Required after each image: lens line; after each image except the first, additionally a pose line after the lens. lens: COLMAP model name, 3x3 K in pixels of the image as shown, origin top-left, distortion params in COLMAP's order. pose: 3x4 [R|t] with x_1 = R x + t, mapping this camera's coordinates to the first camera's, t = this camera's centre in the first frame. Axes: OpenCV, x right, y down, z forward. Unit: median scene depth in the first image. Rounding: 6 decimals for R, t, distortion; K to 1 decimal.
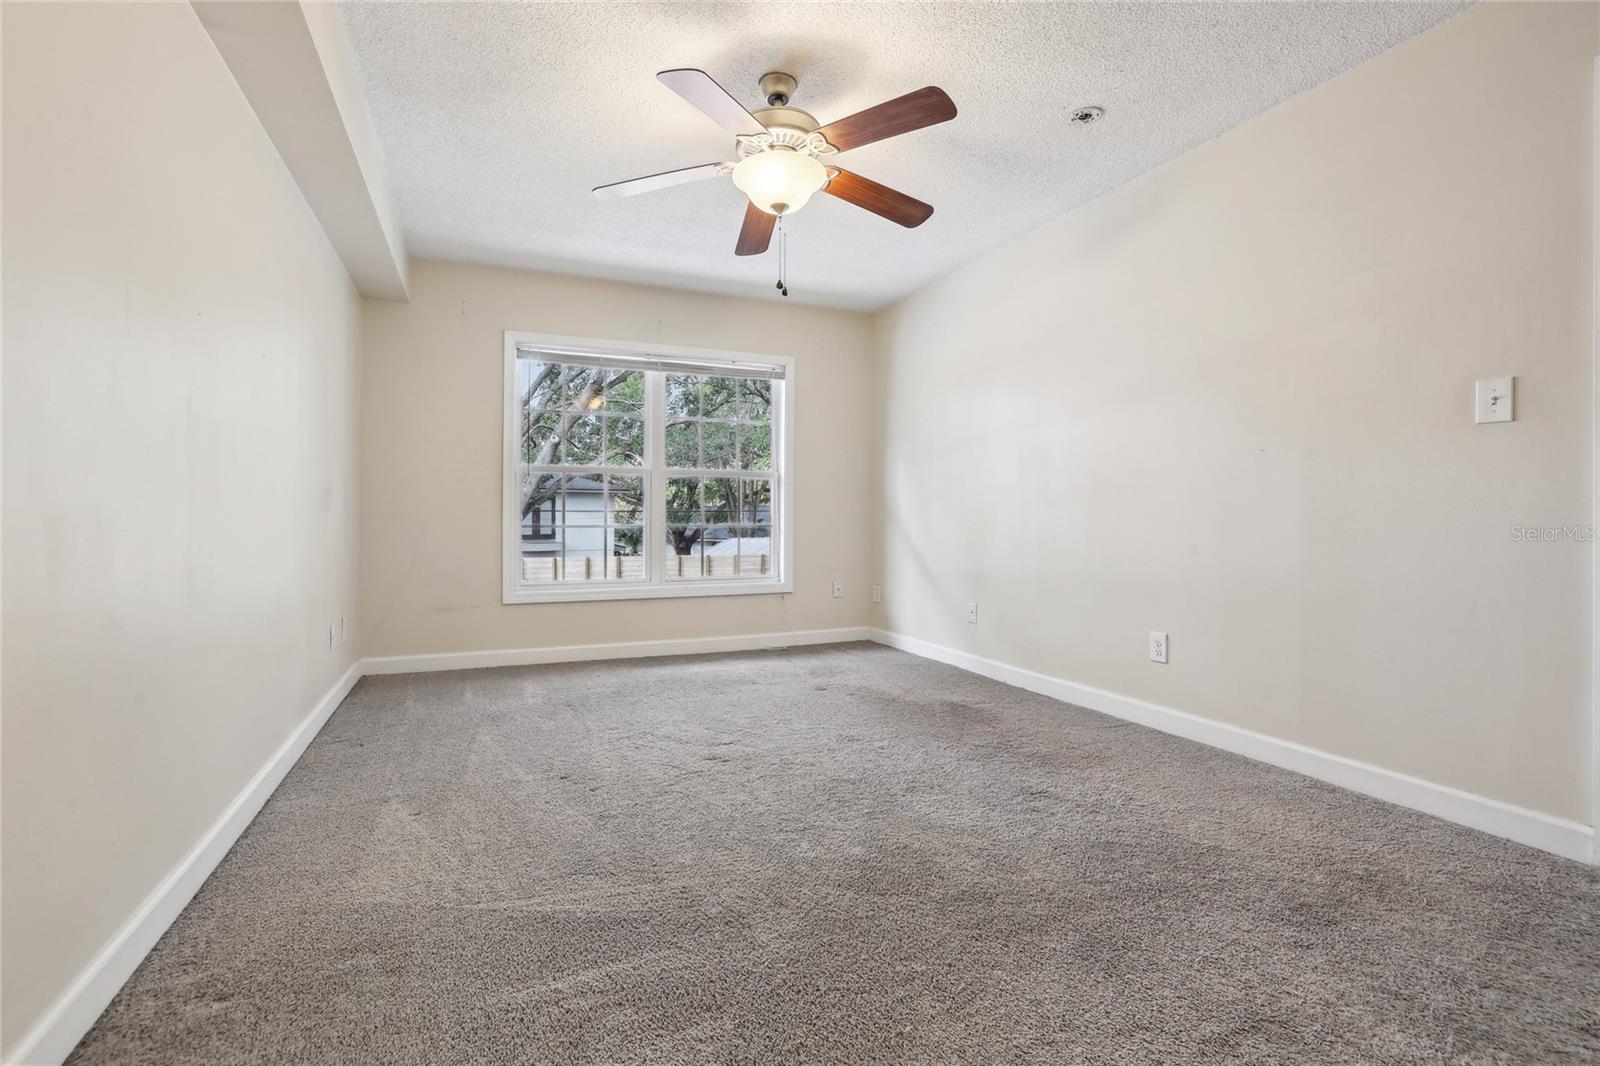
lens RADIAL K [[677.5, 0, 750.7], [0, 677.5, 535.9], [0, 0, 1]] dist [-0.018289, 0.000206]
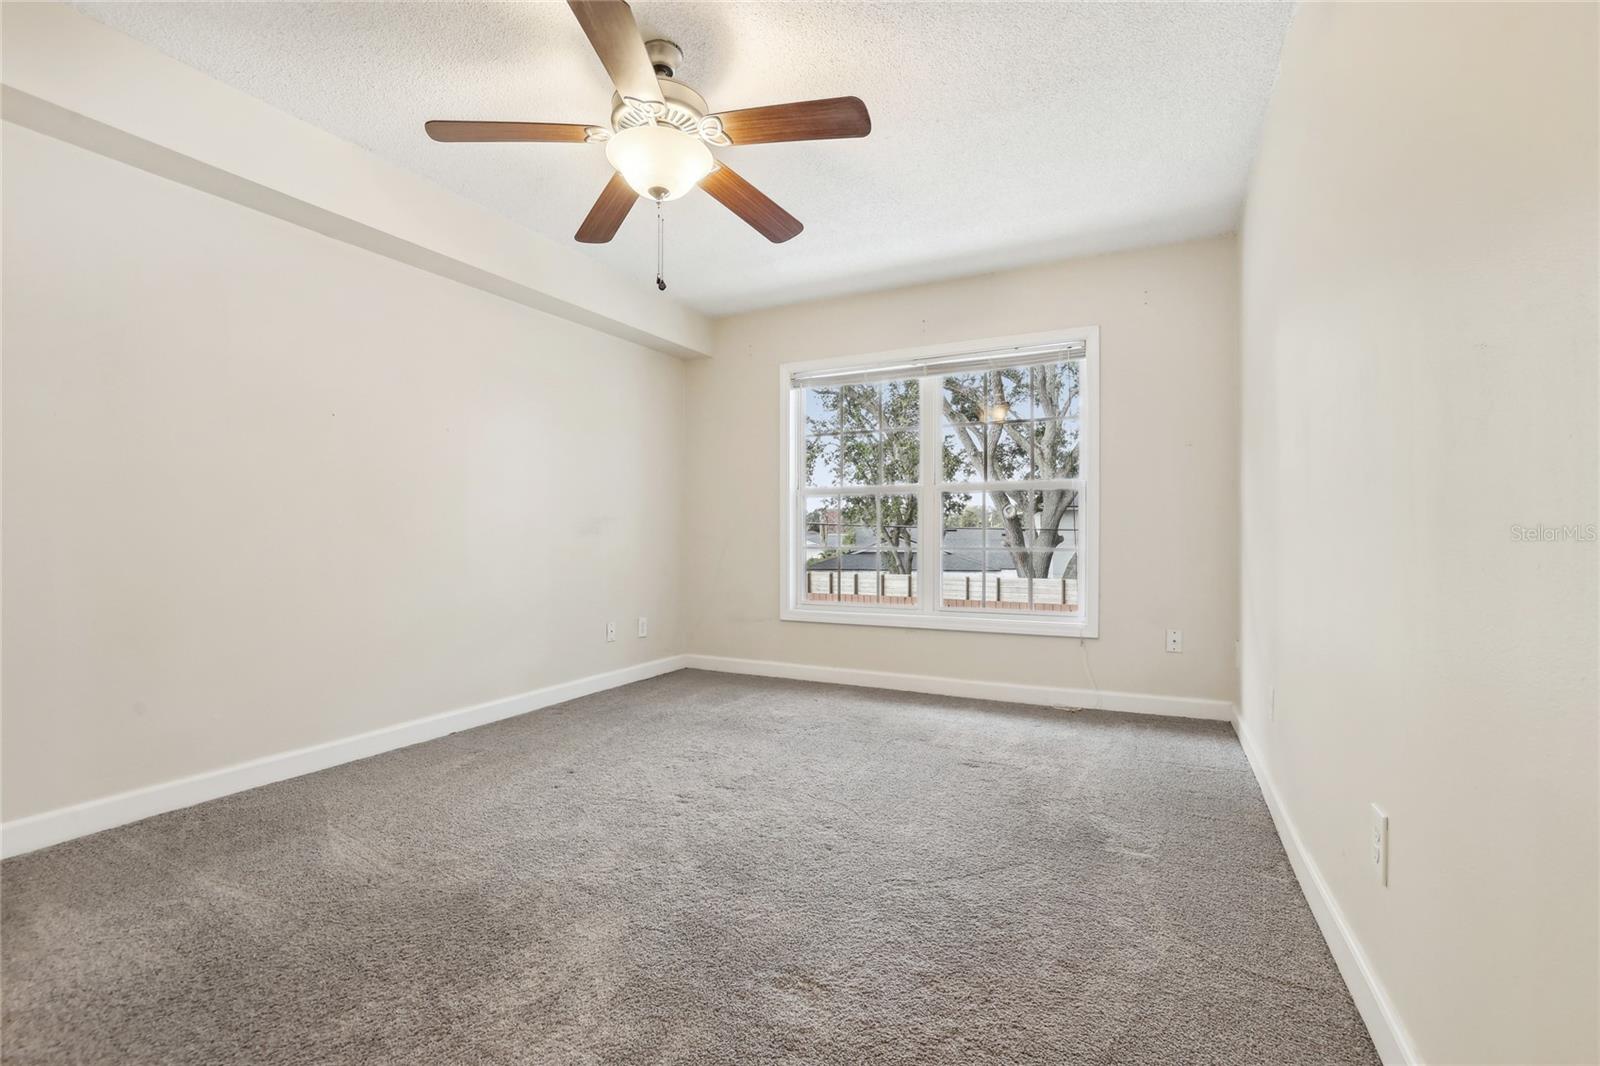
lens RADIAL K [[677.5, 0, 750.7], [0, 677.5, 535.9], [0, 0, 1]] dist [-0.018289, 0.000206]
pose [[0.675645, -0.001154, -0.737226, 0.386433], [-0.022898, 0.999483, -0.022549, -0.005574], [0.736871, 0.032116, 0.675270, 0.239113]]
